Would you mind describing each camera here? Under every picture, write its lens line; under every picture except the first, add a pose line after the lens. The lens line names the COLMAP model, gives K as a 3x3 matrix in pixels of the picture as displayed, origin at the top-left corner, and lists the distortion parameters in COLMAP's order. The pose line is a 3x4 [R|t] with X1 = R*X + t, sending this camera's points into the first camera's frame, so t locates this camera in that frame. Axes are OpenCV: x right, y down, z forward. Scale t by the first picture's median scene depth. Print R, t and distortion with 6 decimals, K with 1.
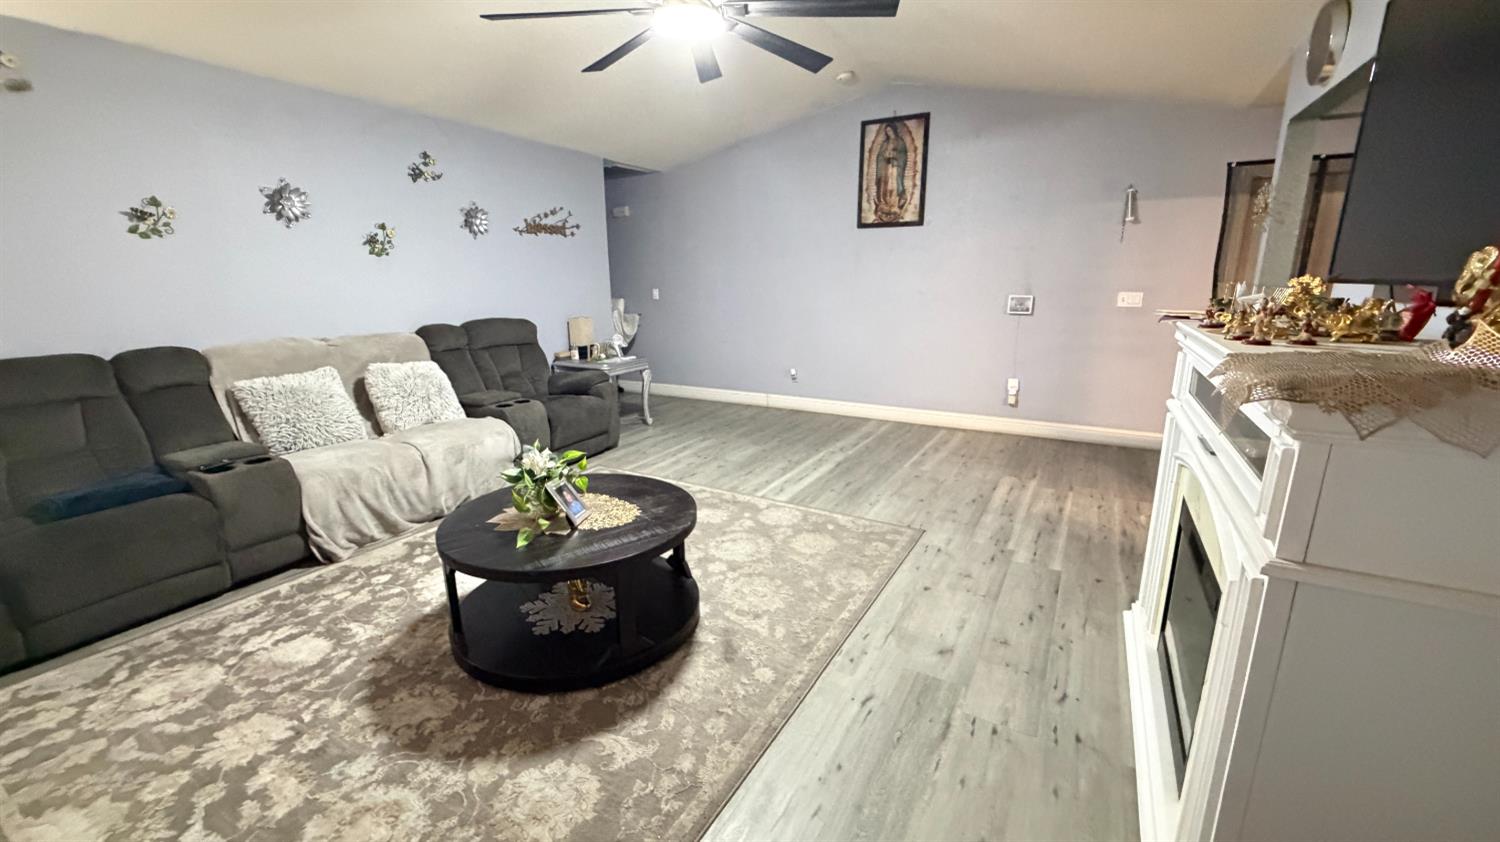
lens RADIAL K [[603.7, 0, 743.5], [0, 603.7, 424.1], [0, 0, 1]] dist [0.000677, -0.000071]
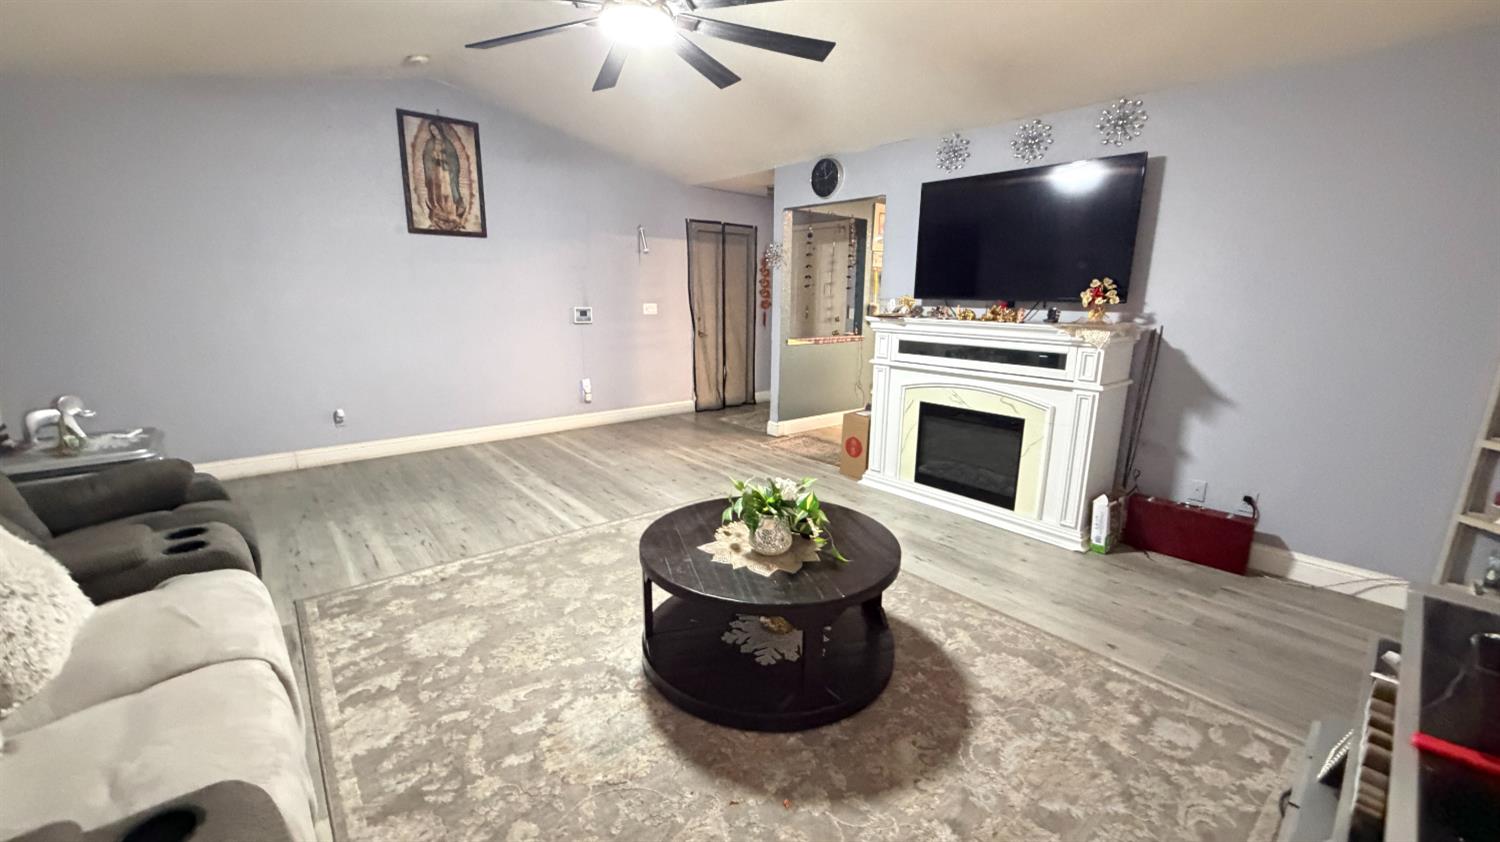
lens RADIAL K [[603.7, 0, 749.0], [0, 603.7, 425.3], [0, 0, 1]] dist [0.000677, -0.000071]
pose [[0.335582, -0.196828, 0.921218, -0.594677], [0.210050, 0.968941, 0.130507, -0.083709], [-0.918294, 0.149706, 0.366503, 0.339325]]
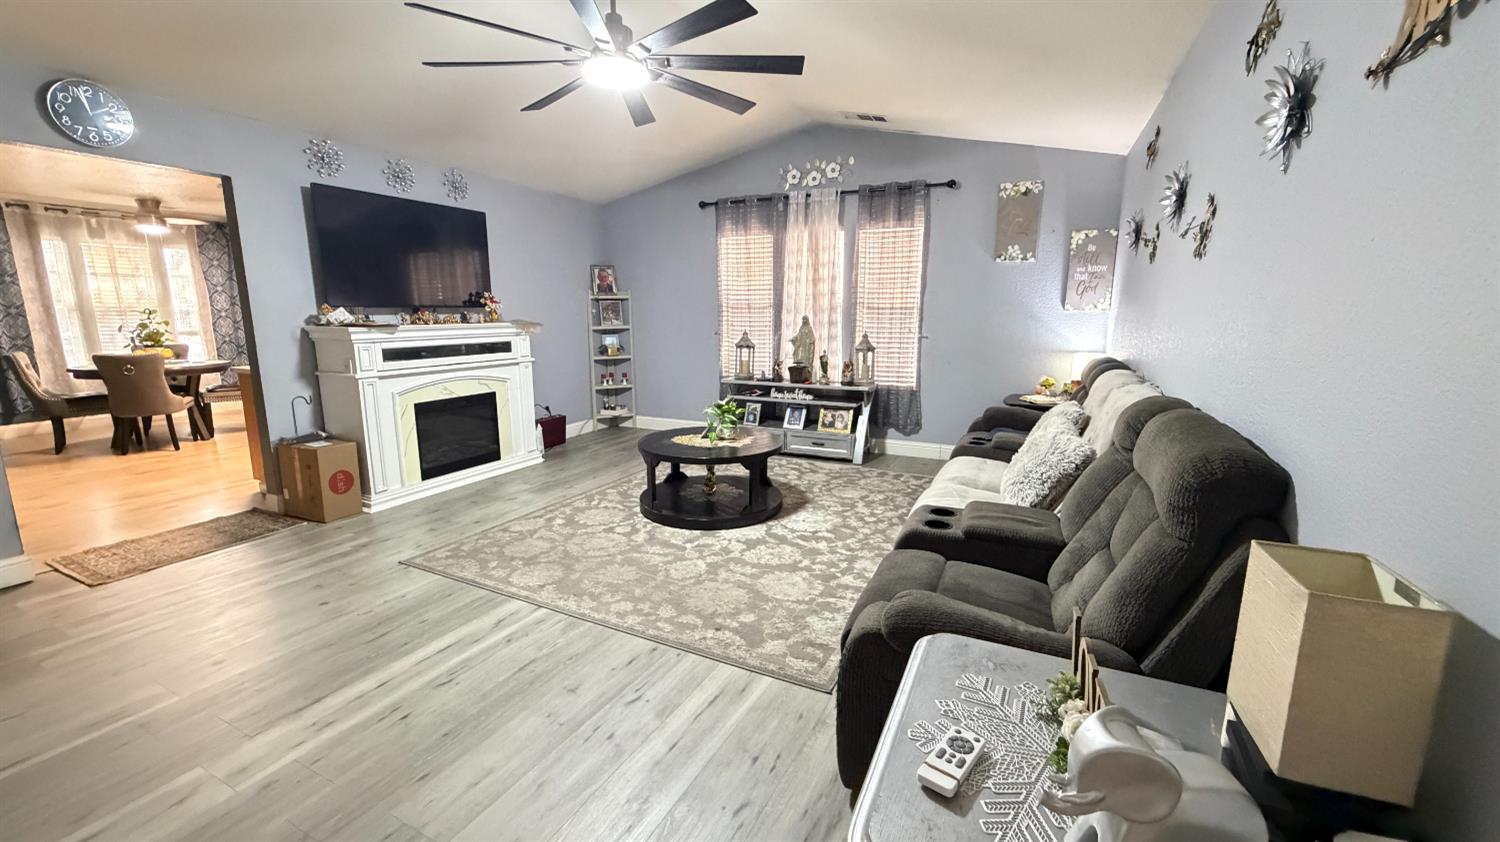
lens RADIAL K [[603.7, 0, 752.2], [0, 603.7, 420.0], [0, 0, 1]] dist [0.000677, -0.000071]
pose [[-0.997549, 0.014897, -0.068363, -0.146330], [-0.014523, 0.911704, 0.410591, -0.316742], [0.068443, 0.410577, -0.909253, 1.320021]]
